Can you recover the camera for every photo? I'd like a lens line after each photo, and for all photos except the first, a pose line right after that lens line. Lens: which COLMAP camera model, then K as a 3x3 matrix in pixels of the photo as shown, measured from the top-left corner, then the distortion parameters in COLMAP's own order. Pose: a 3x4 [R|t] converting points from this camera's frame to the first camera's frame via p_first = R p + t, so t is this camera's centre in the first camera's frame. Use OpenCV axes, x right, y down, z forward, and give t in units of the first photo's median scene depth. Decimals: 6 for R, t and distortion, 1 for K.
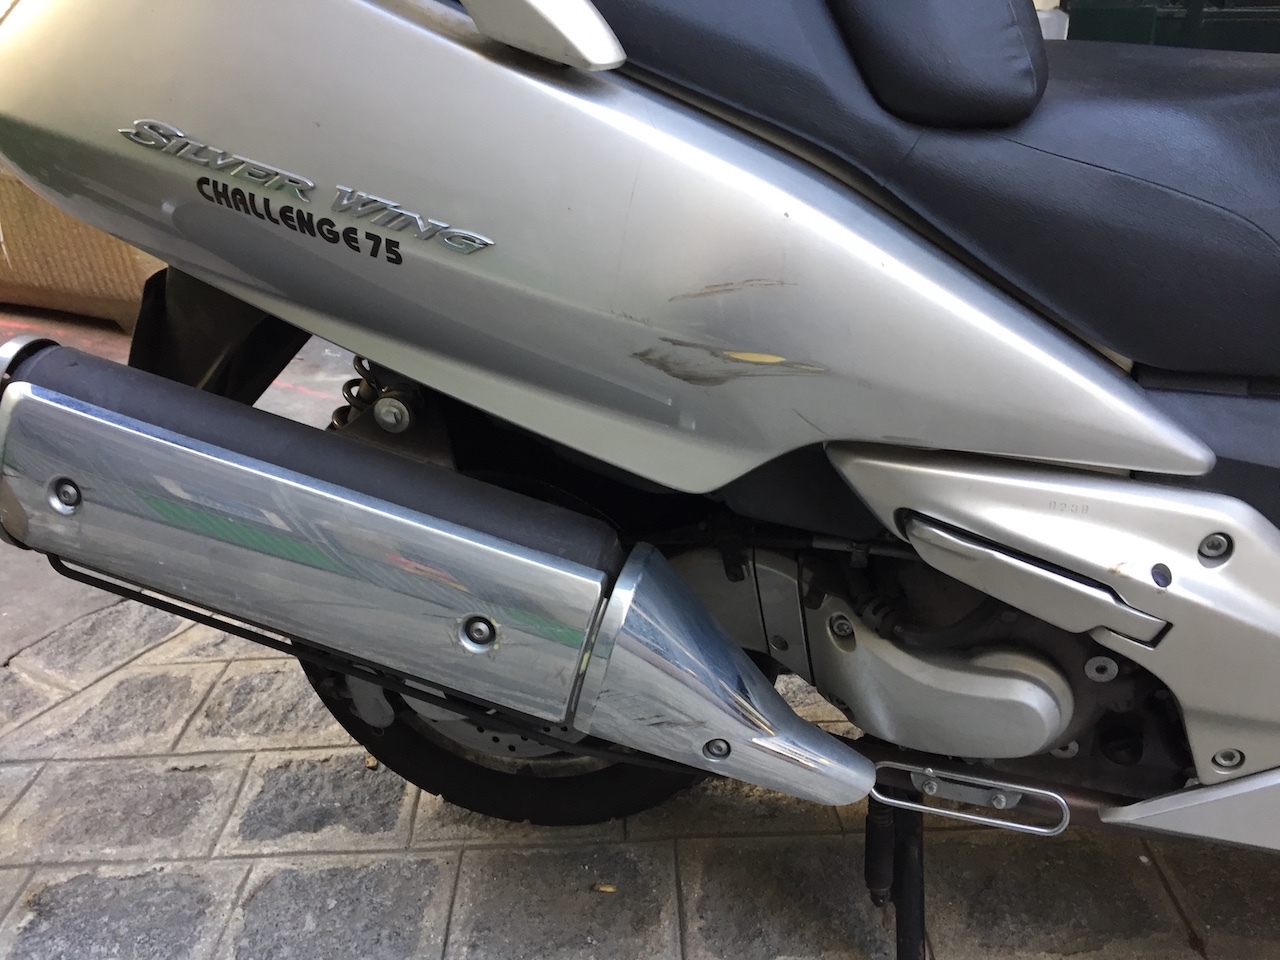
lens RADIAL K [[1088.9, 0, 641.8], [0, 1088.9, 471.6], [0, 0, 1]] dist [0.088886, -0.118900]
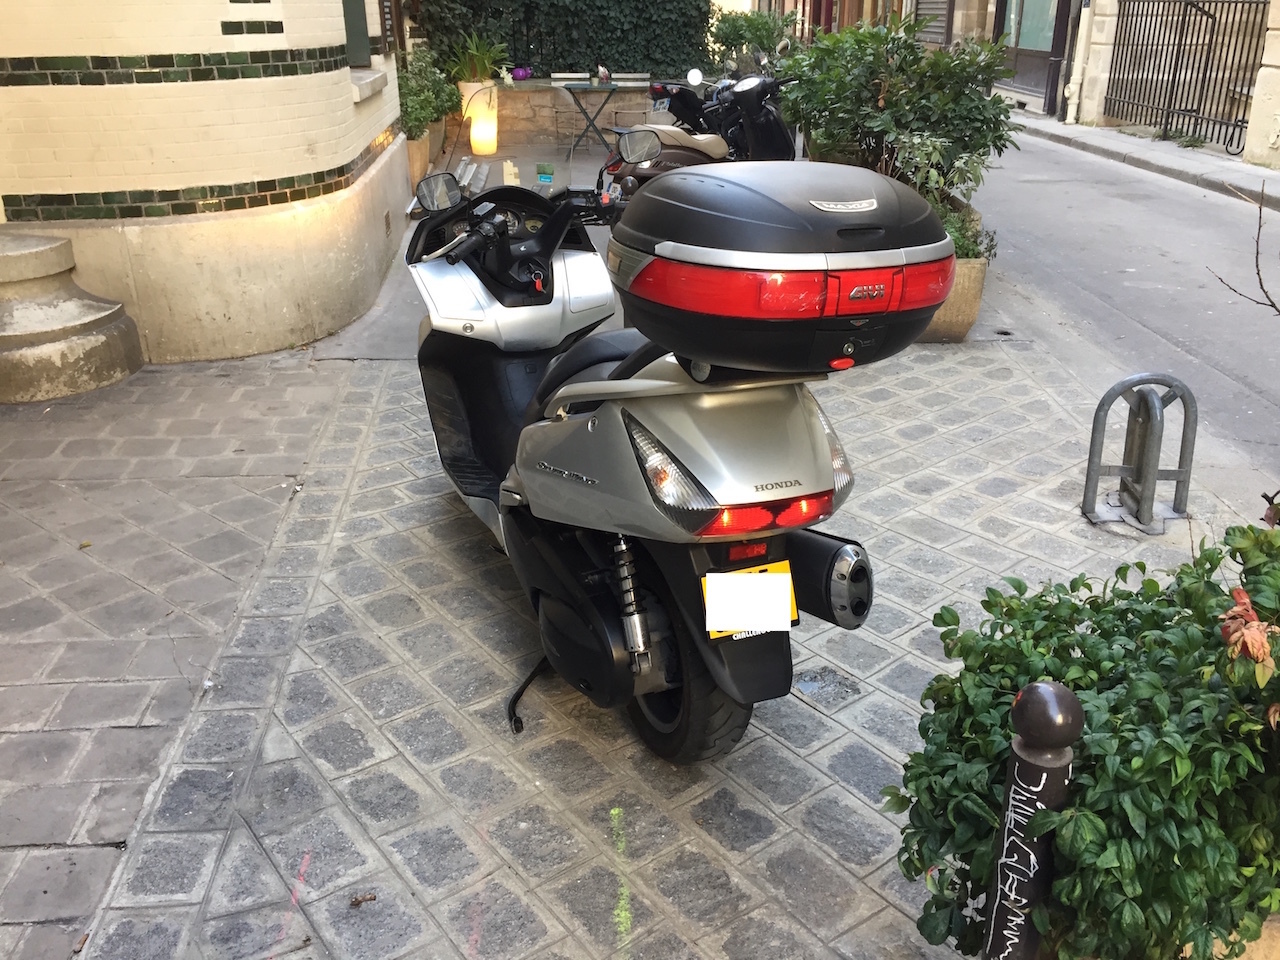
lens RADIAL K [[1088.9, 0, 641.8], [0, 1088.9, 471.6], [0, 0, 1]] dist [0.088886, -0.118900]
pose [[-0.602520, -0.287930, 0.744356, -1.484684], [0.344566, 0.747412, 0.568022, -1.330829], [-0.719891, 0.598725, -0.351120, 1.474073]]
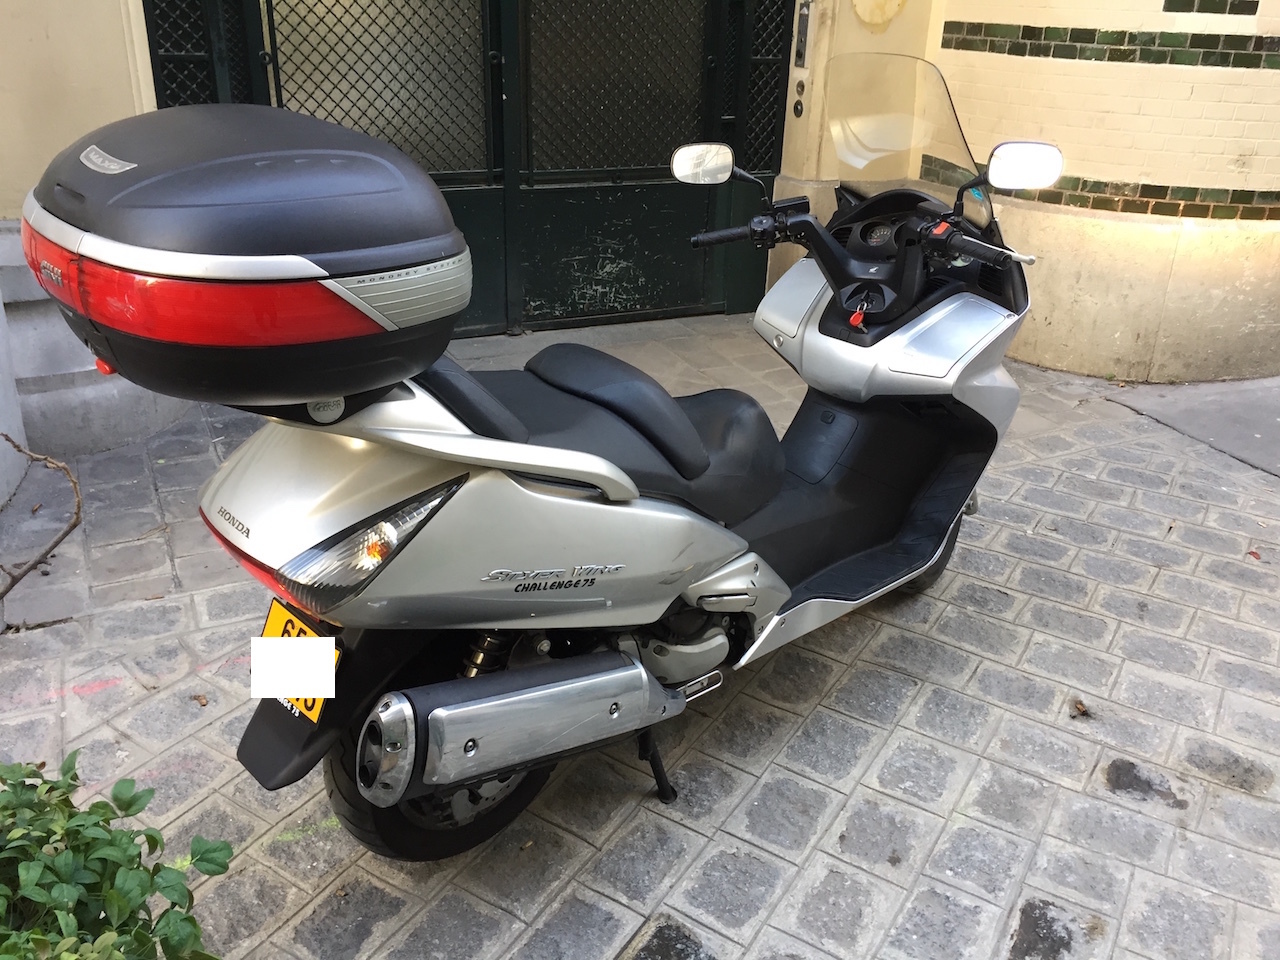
lens RADIAL K [[1088.9, 0, 641.8], [0, 1088.9, 471.6], [0, 0, 1]] dist [0.088886, -0.118900]
pose [[0.539039, -0.305703, 0.784846, -1.140587], [0.301991, 0.940004, 0.158728, -0.443063], [-0.786282, 0.151456, 0.599018, -0.375149]]
